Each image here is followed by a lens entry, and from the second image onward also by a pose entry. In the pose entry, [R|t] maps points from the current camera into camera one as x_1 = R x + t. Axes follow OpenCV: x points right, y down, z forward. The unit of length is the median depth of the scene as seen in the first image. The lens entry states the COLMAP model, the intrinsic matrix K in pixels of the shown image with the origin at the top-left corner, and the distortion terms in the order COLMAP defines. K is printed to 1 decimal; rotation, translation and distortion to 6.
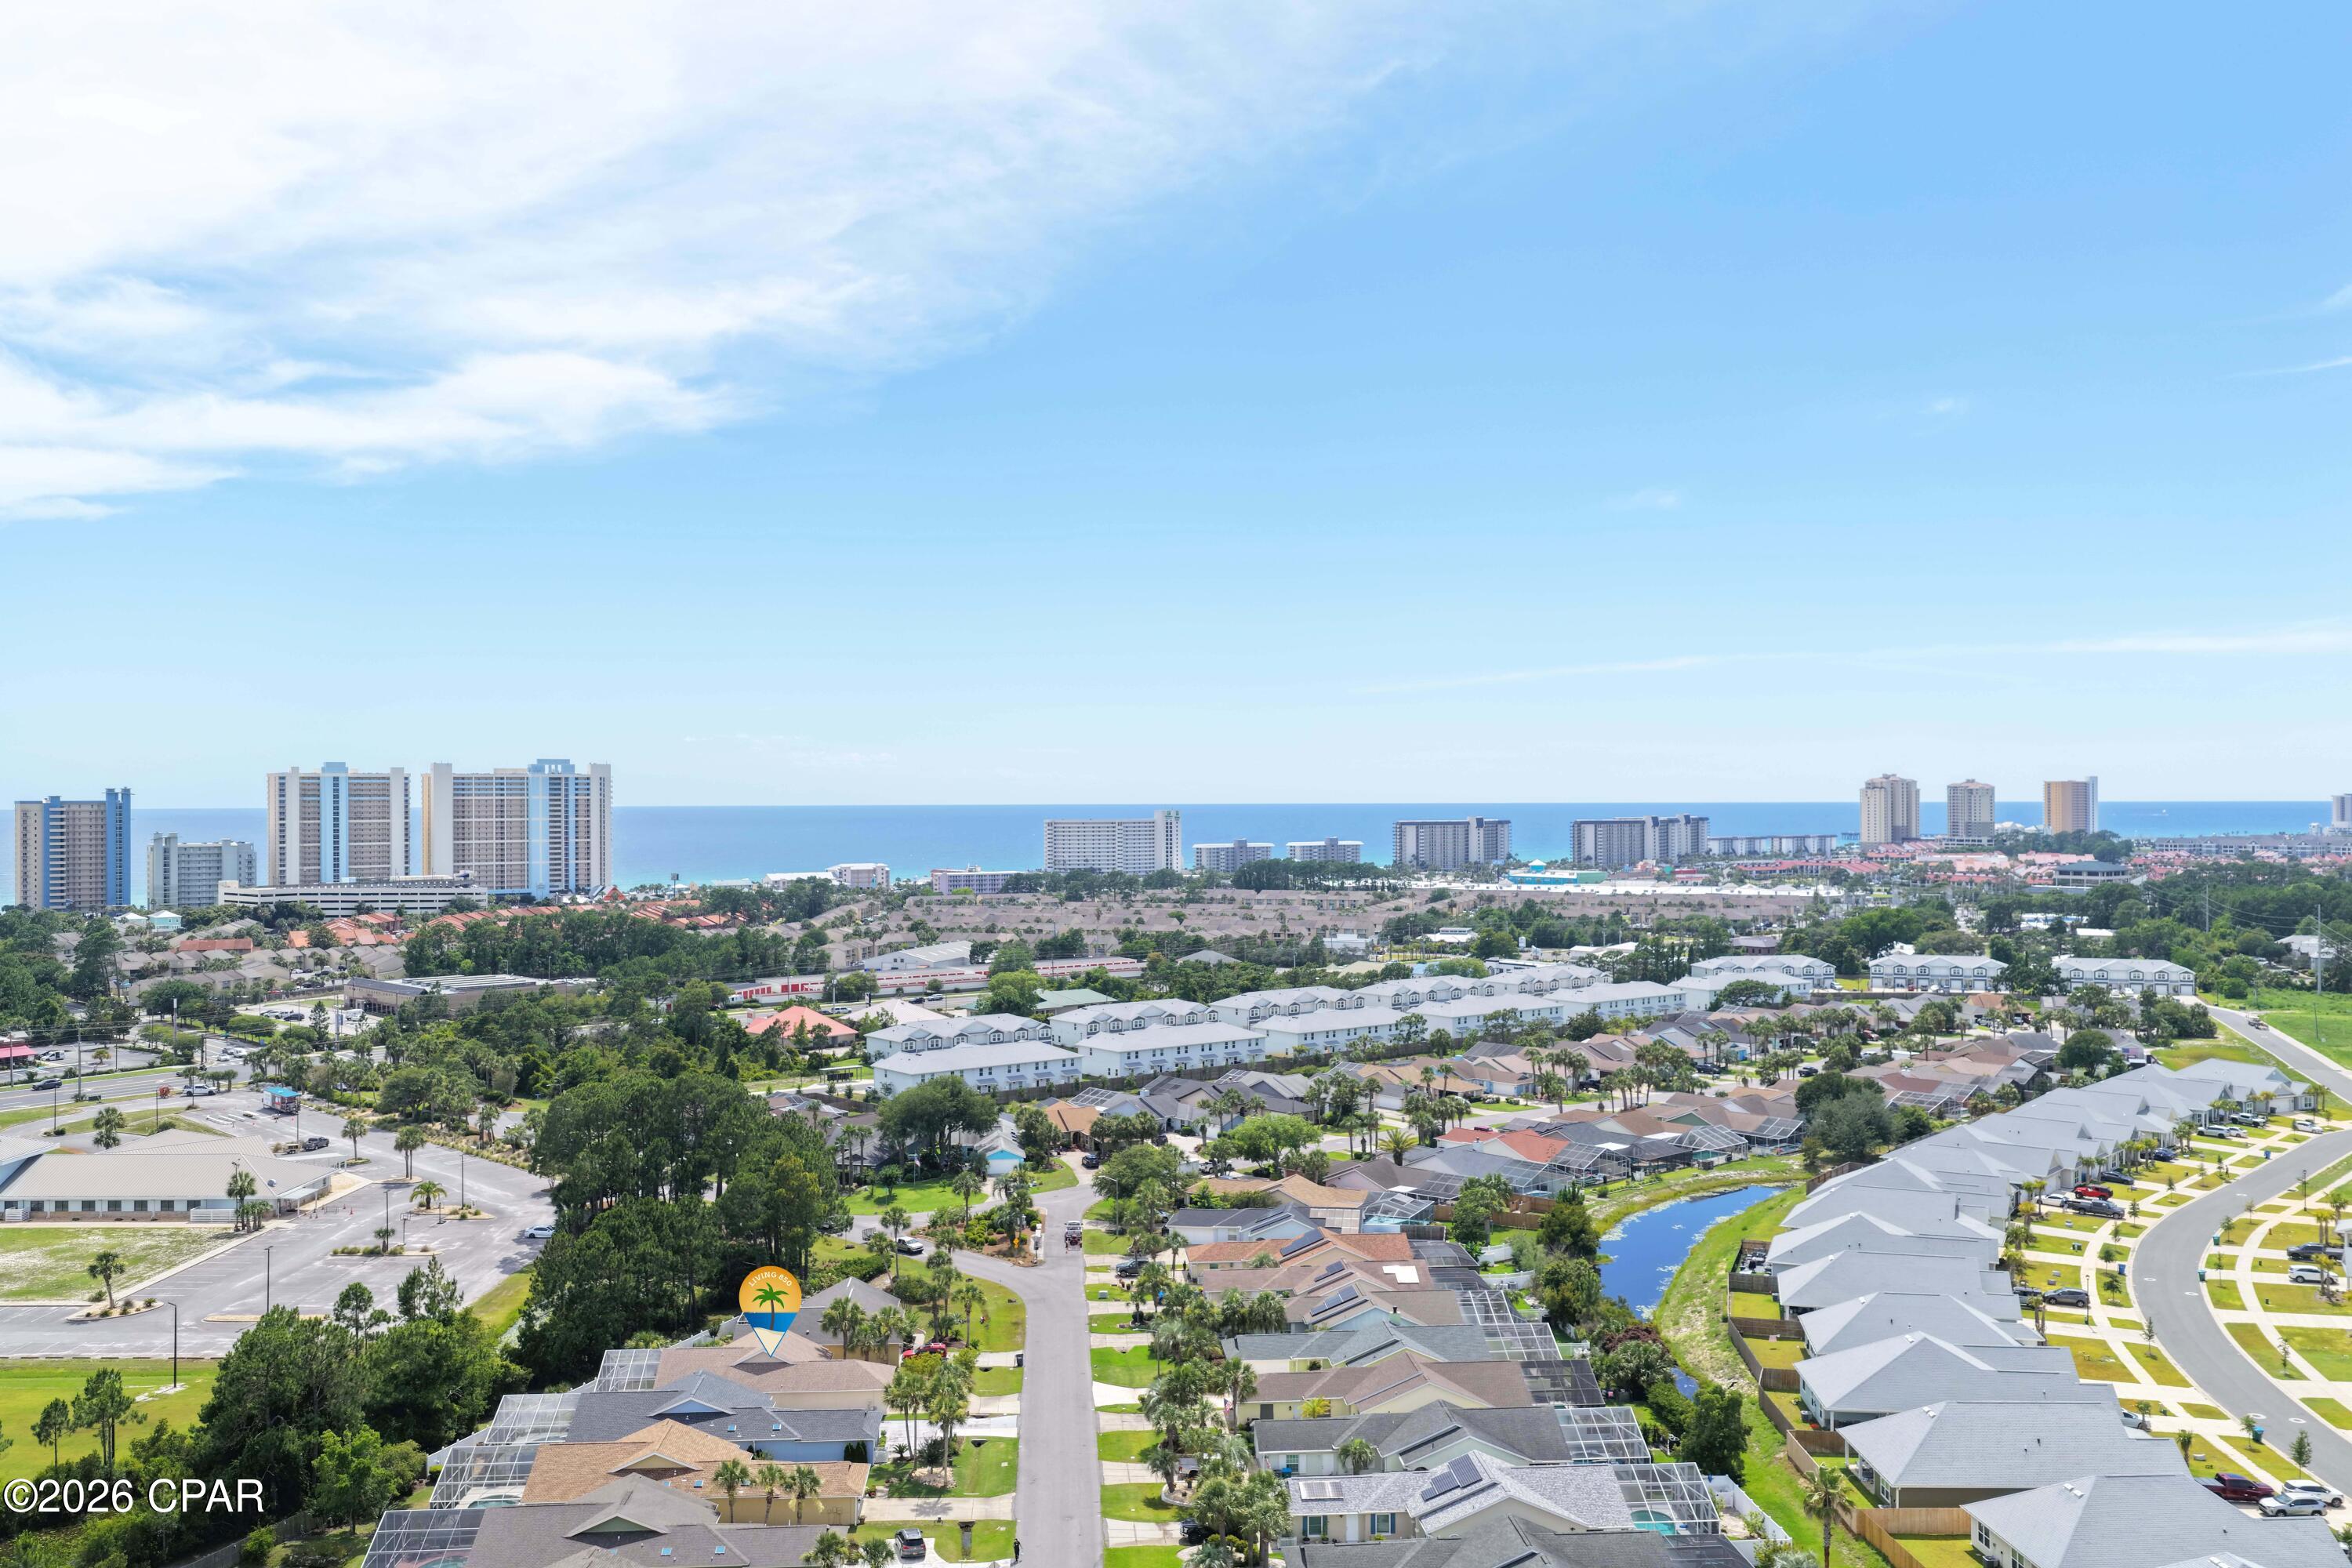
lens RADIAL K [[1957.3, 0, 1182.5], [0, 1957.3, 792.4], [0, 0, 1]] dist [-0.014099, 0.040245]
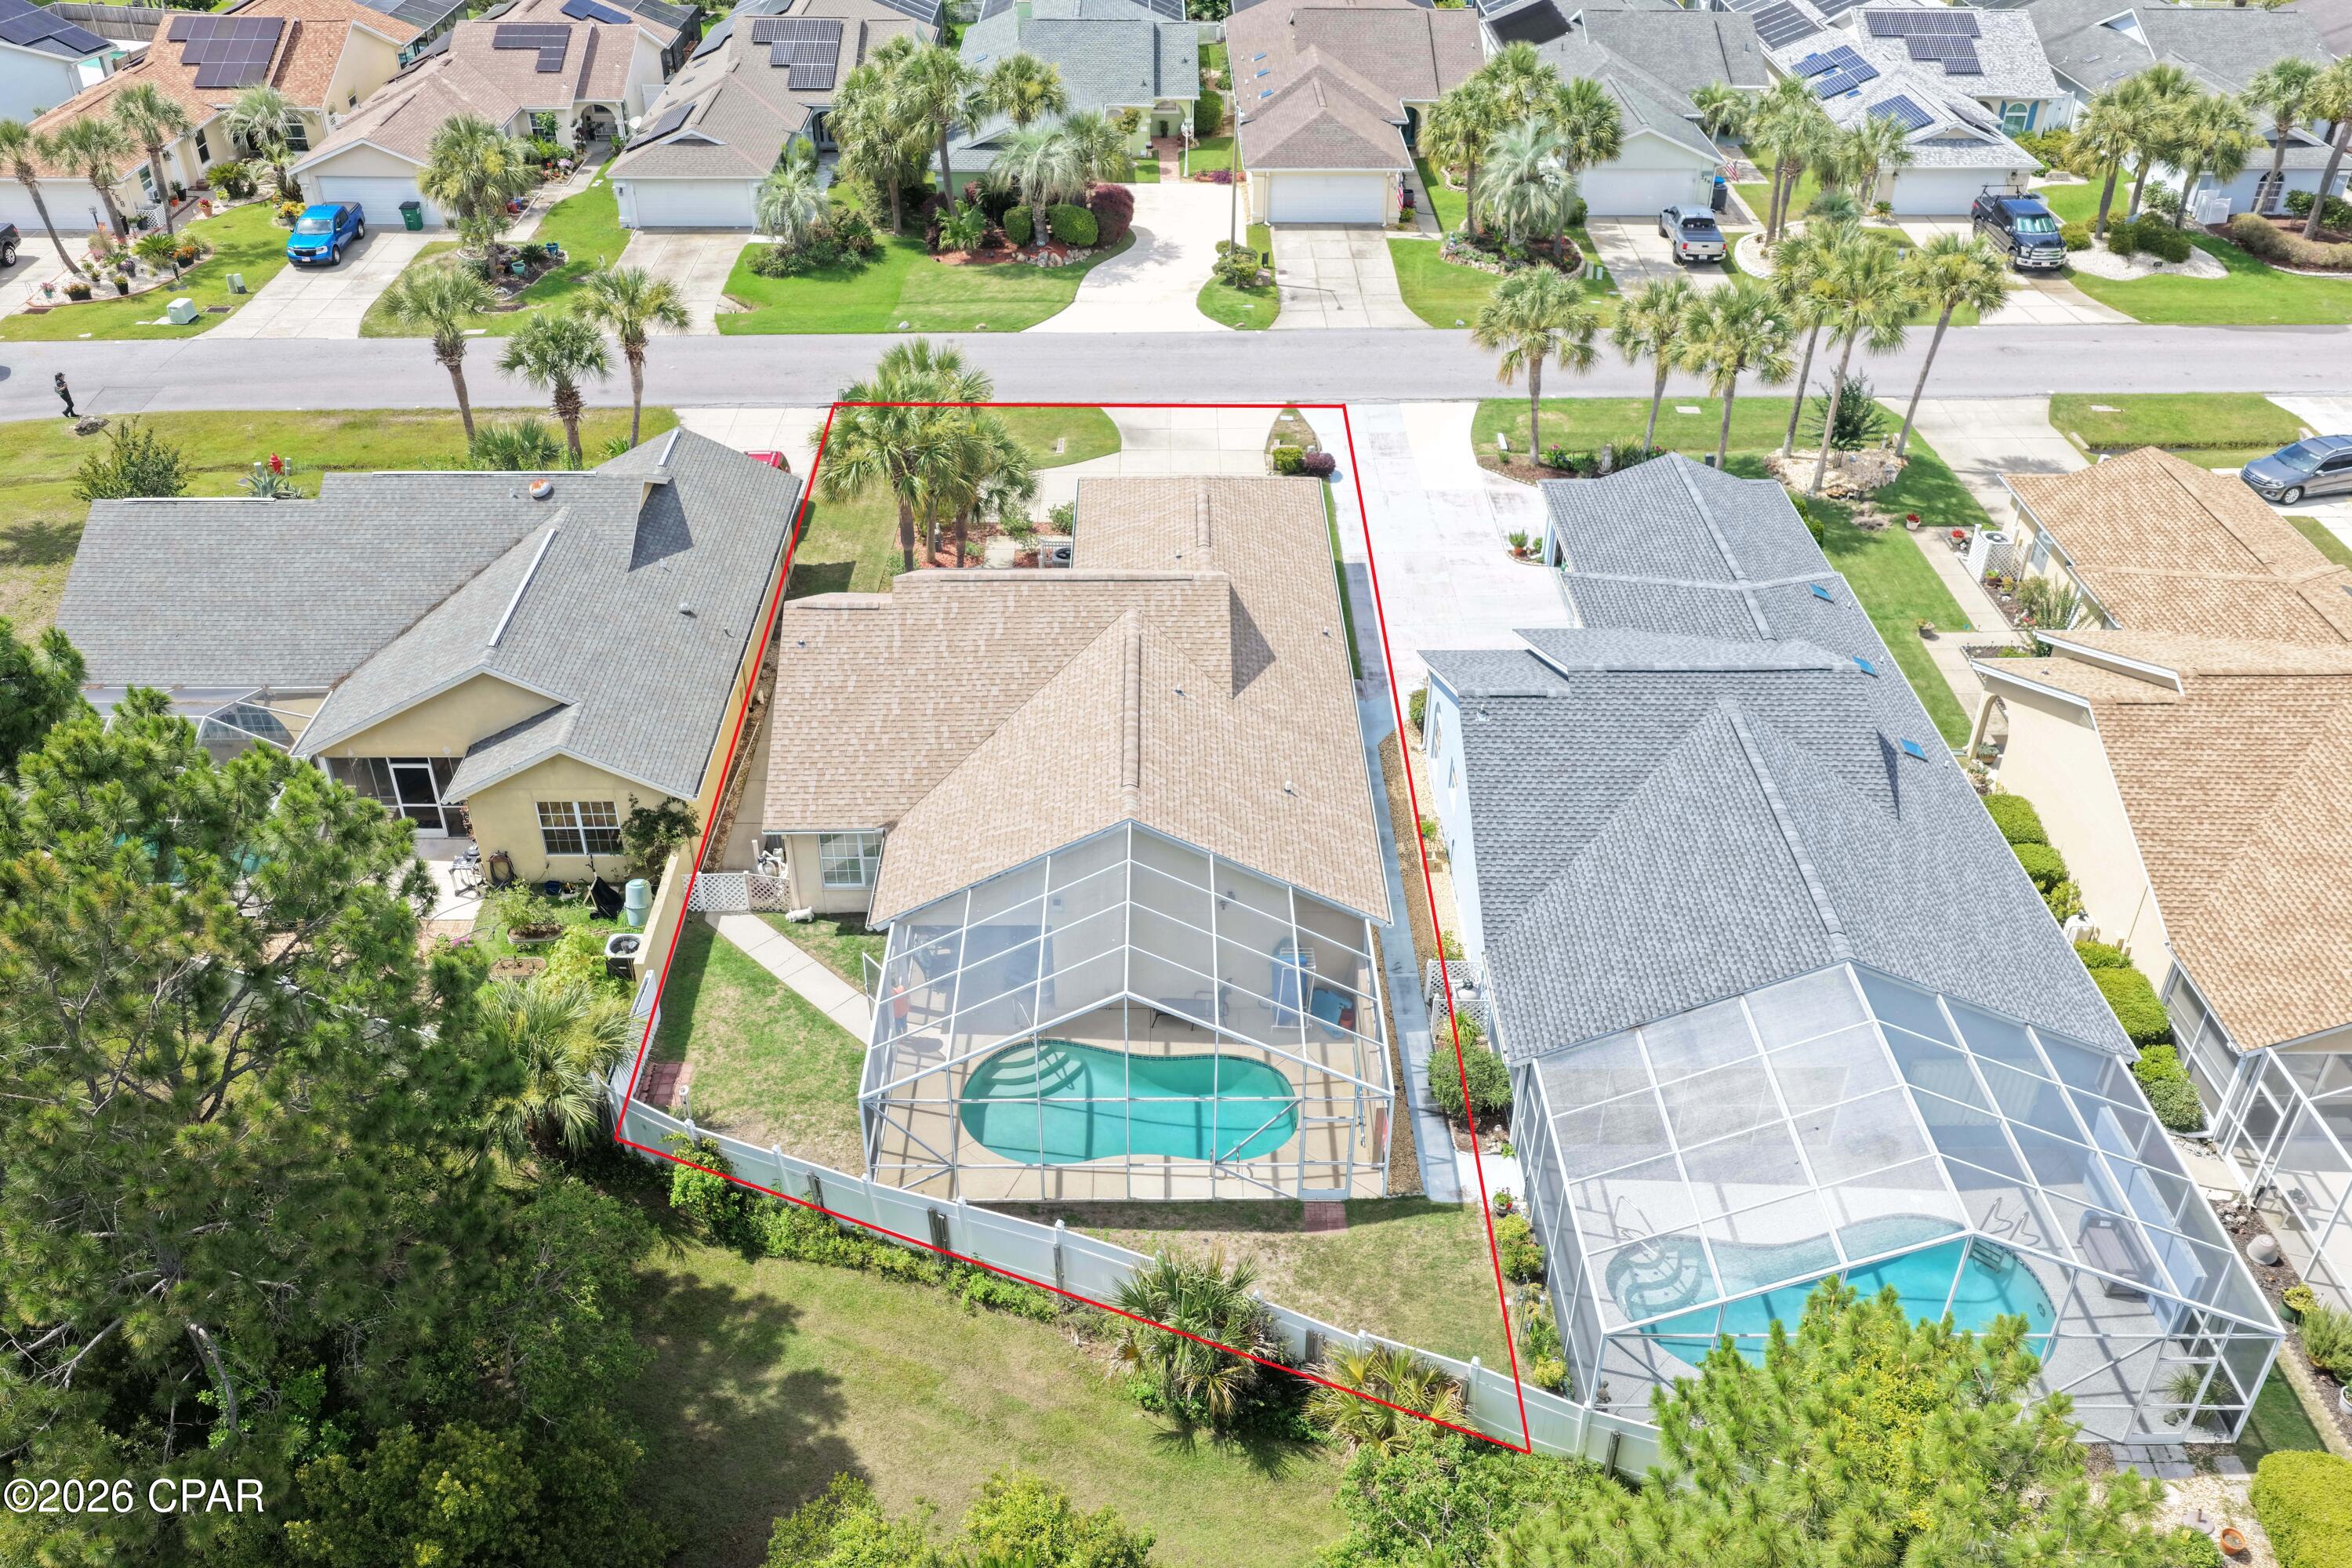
lens RADIAL K [[1957.3, 0, 1180.4], [0, 1957.3, 790.1], [0, 0, 1]] dist [-0.014099, 0.040245]
pose [[0.056133, -0.553055, 0.831252, -0.054734], [-0.009842, 0.832218, 0.554362, 0.020302], [-0.998375, -0.039299, 0.041272, 0.121887]]
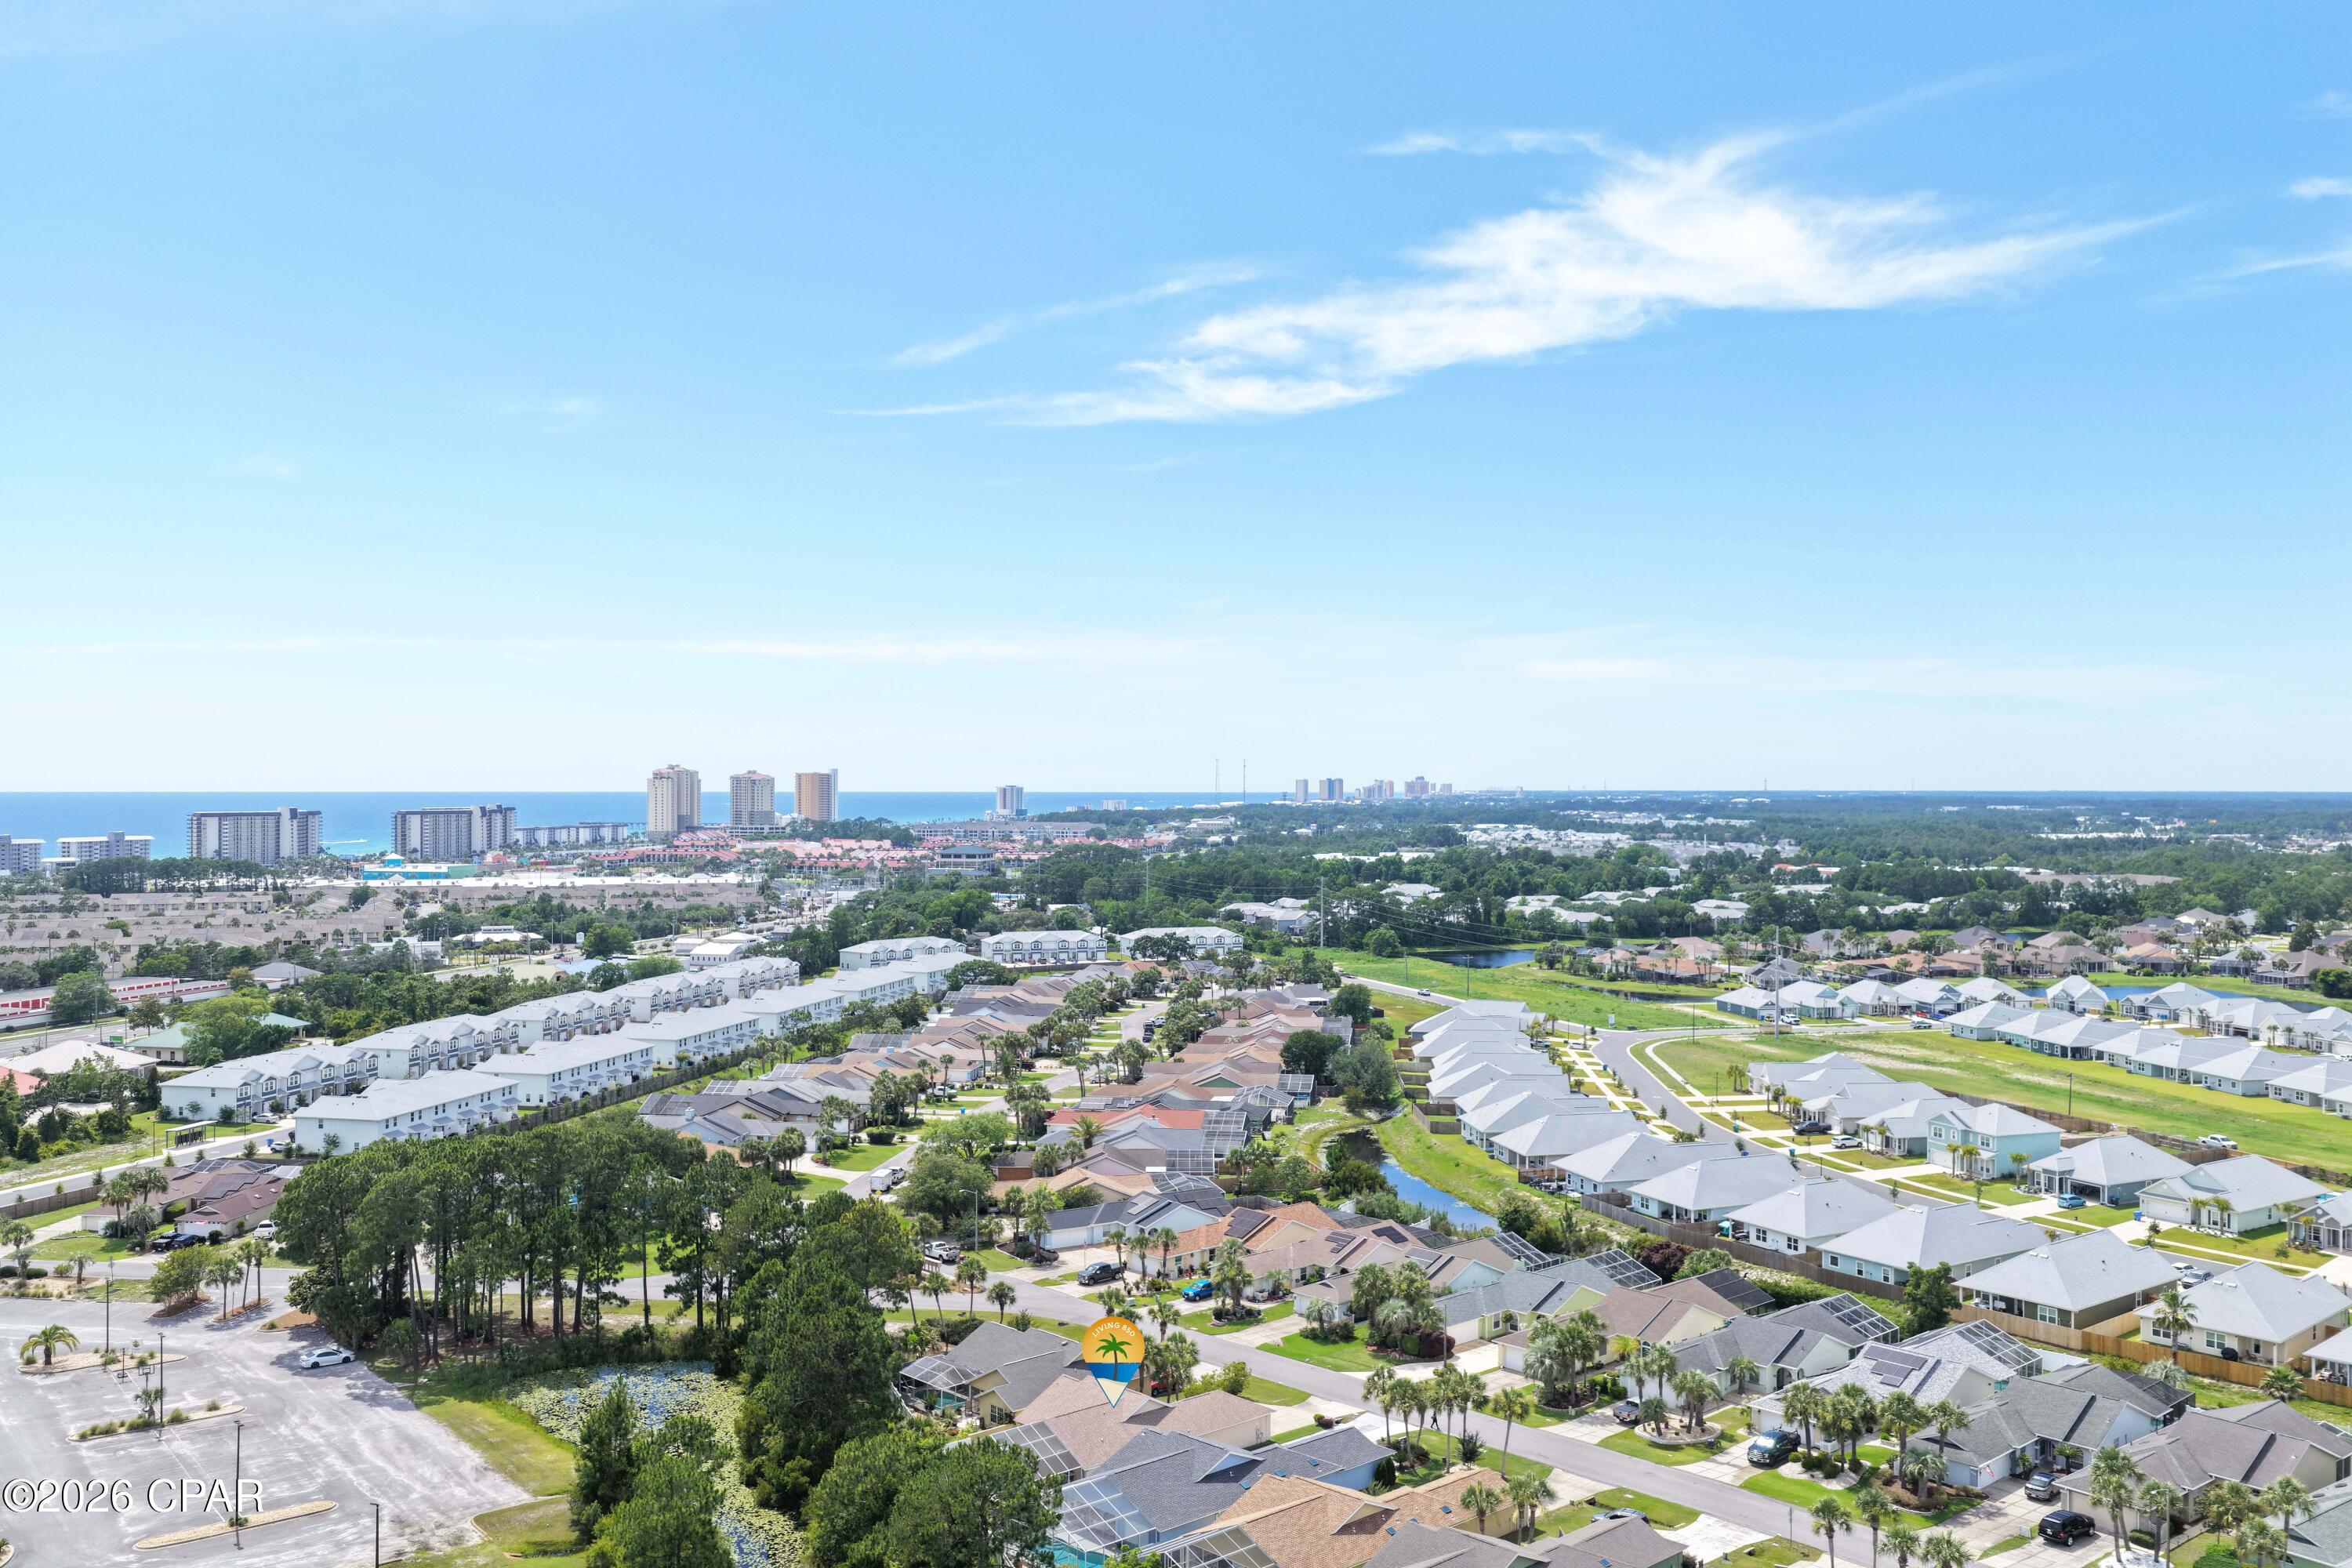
lens RADIAL K [[1957.3, 0, 1182.5], [0, 1957.3, 768.4], [0, 0, 1]] dist [-0.014099, 0.040245]
pose [[0.780223, 0.009055, 0.625436, -0.094170], [-0.004607, 0.999951, -0.008730, 0.000403], [-0.625485, 0.003930, 0.780227, 0.035120]]
